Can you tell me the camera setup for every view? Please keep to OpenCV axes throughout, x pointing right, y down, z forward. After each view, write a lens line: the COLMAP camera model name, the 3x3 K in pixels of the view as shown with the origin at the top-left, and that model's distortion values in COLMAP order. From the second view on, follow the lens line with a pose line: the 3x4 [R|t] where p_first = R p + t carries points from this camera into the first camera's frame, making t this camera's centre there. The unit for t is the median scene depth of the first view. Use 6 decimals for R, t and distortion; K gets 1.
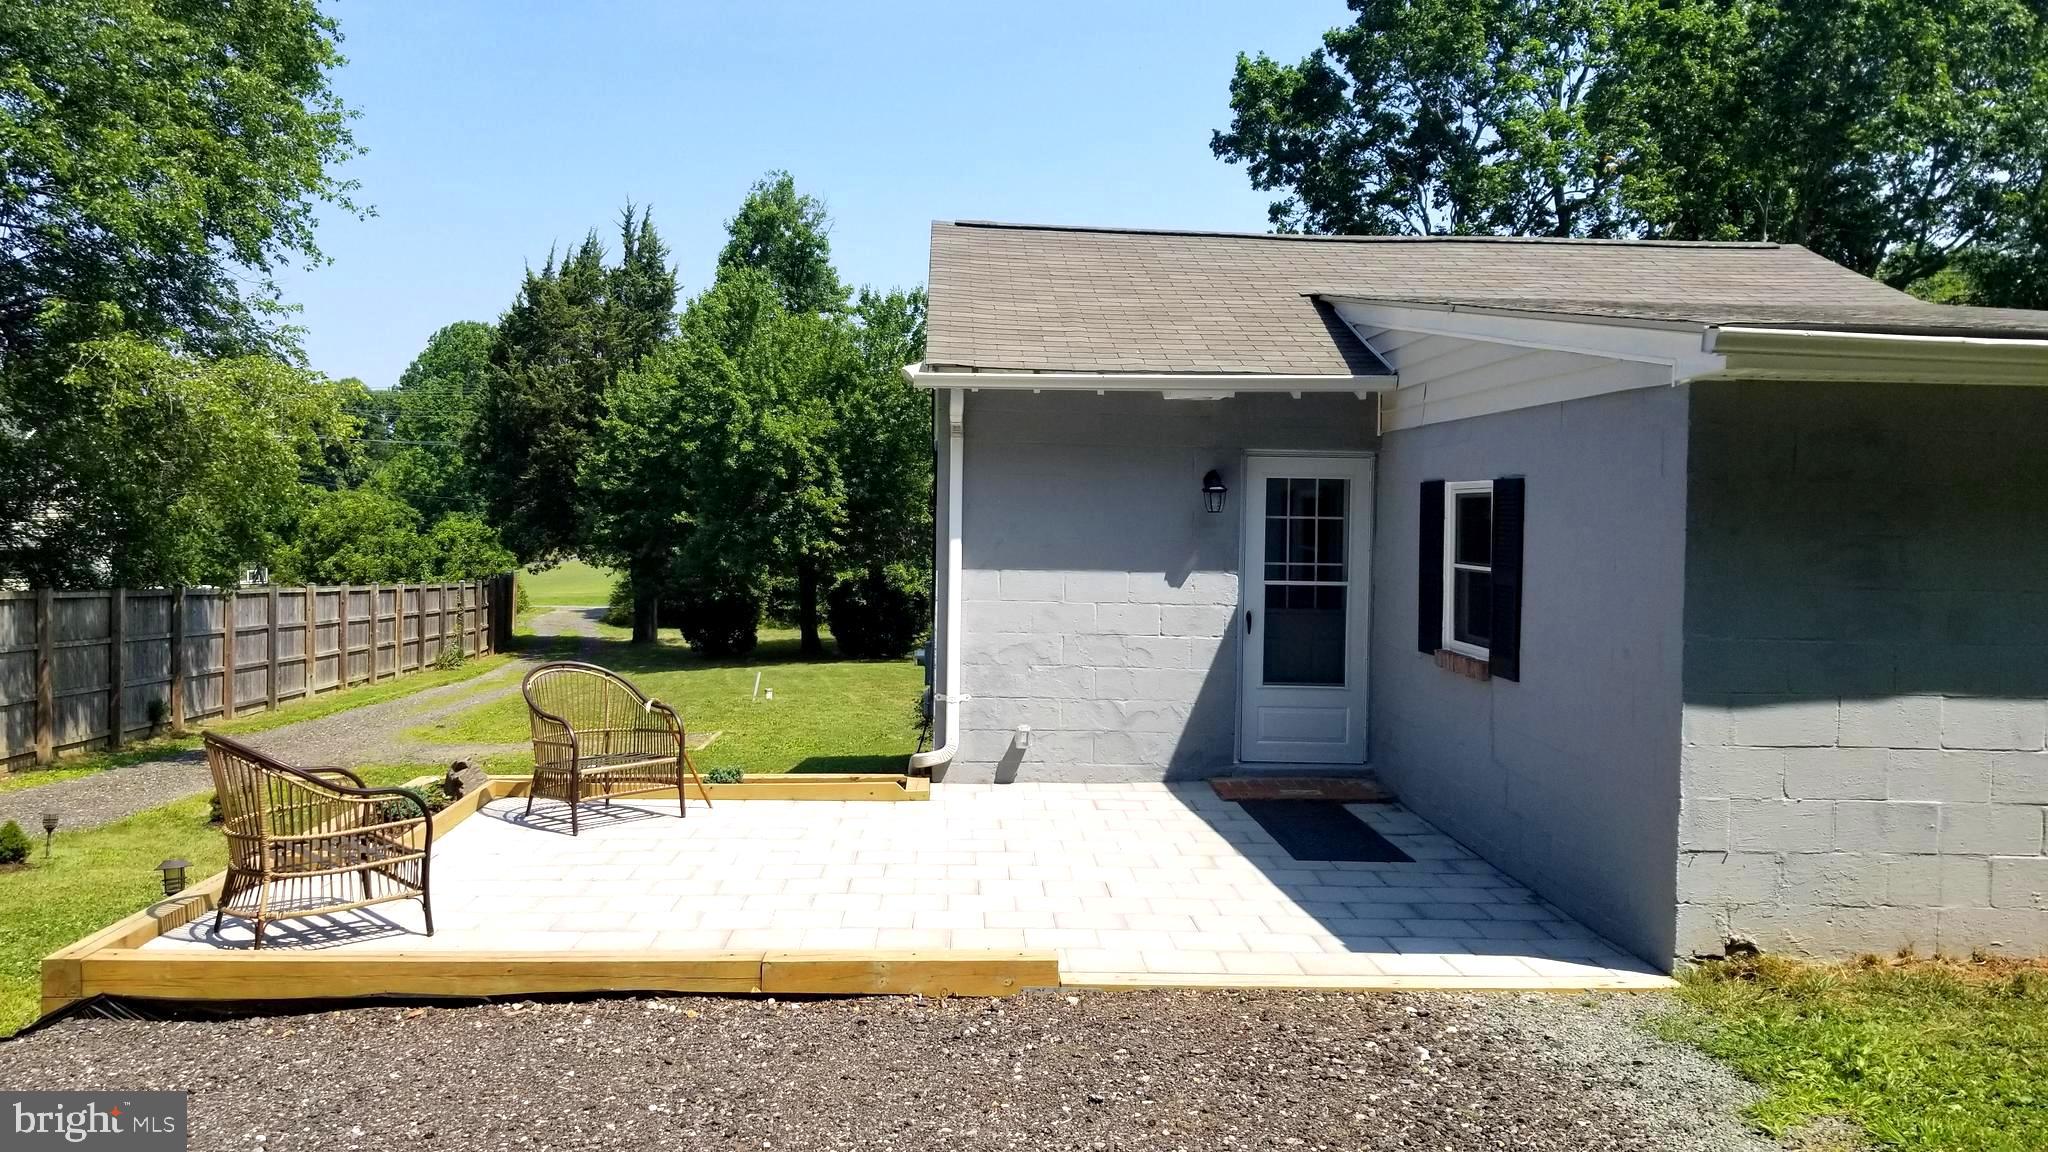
lens RADIAL K [[1654.2, 0, 1024.0], [0, 1654.2, 576.0], [0, 0, 1]] dist [0.076398, -0.119830]
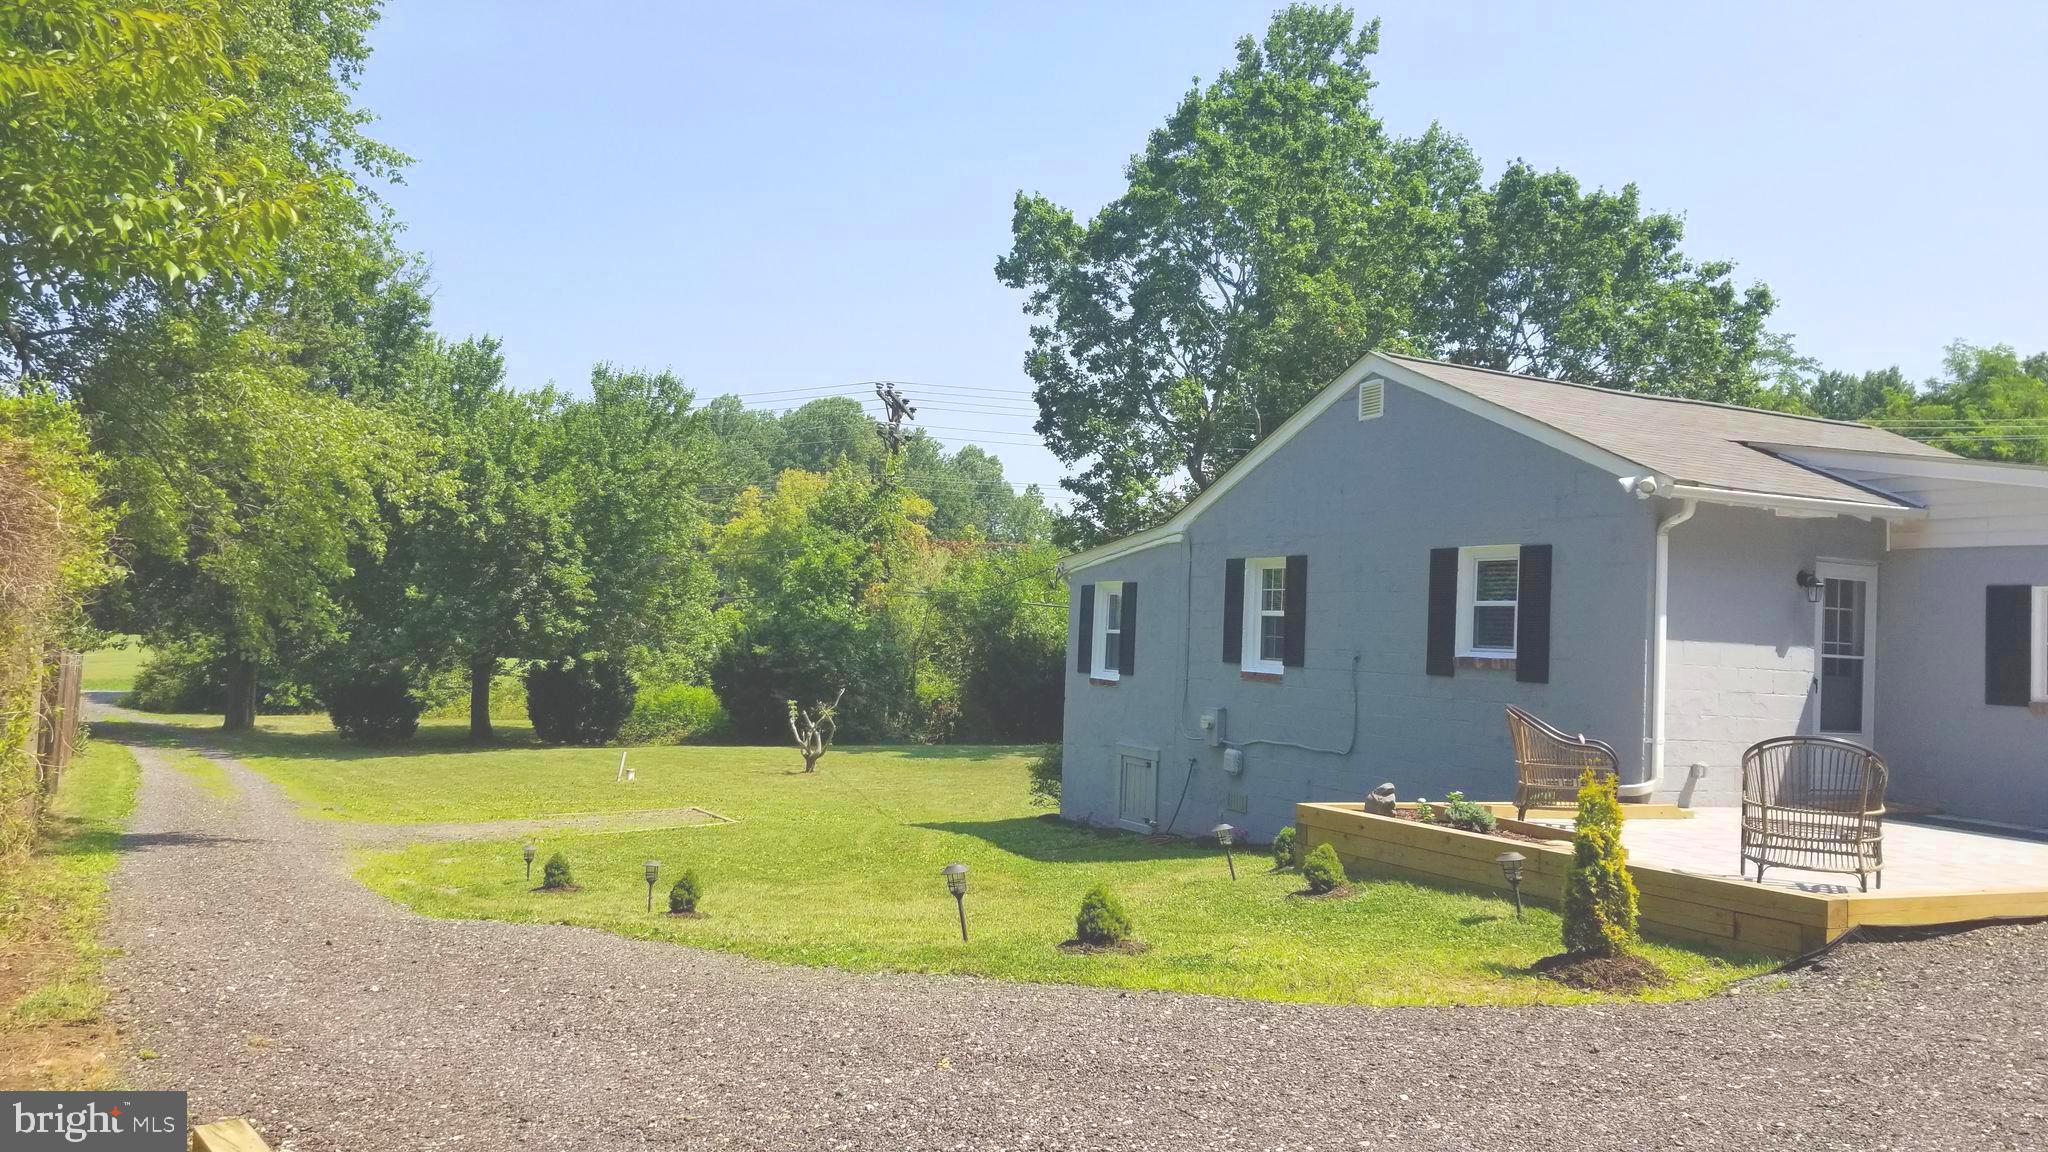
lens RADIAL K [[1654.2, 0, 1024.0], [0, 1654.2, 576.0], [0, 0, 1]] dist [0.076398, -0.119830]
pose [[0.912637, 0.040619, 0.406747, -0.278586], [-0.016373, 0.997885, -0.062914, 0.009908], [-0.408442, 0.050758, 0.911372, 0.006659]]
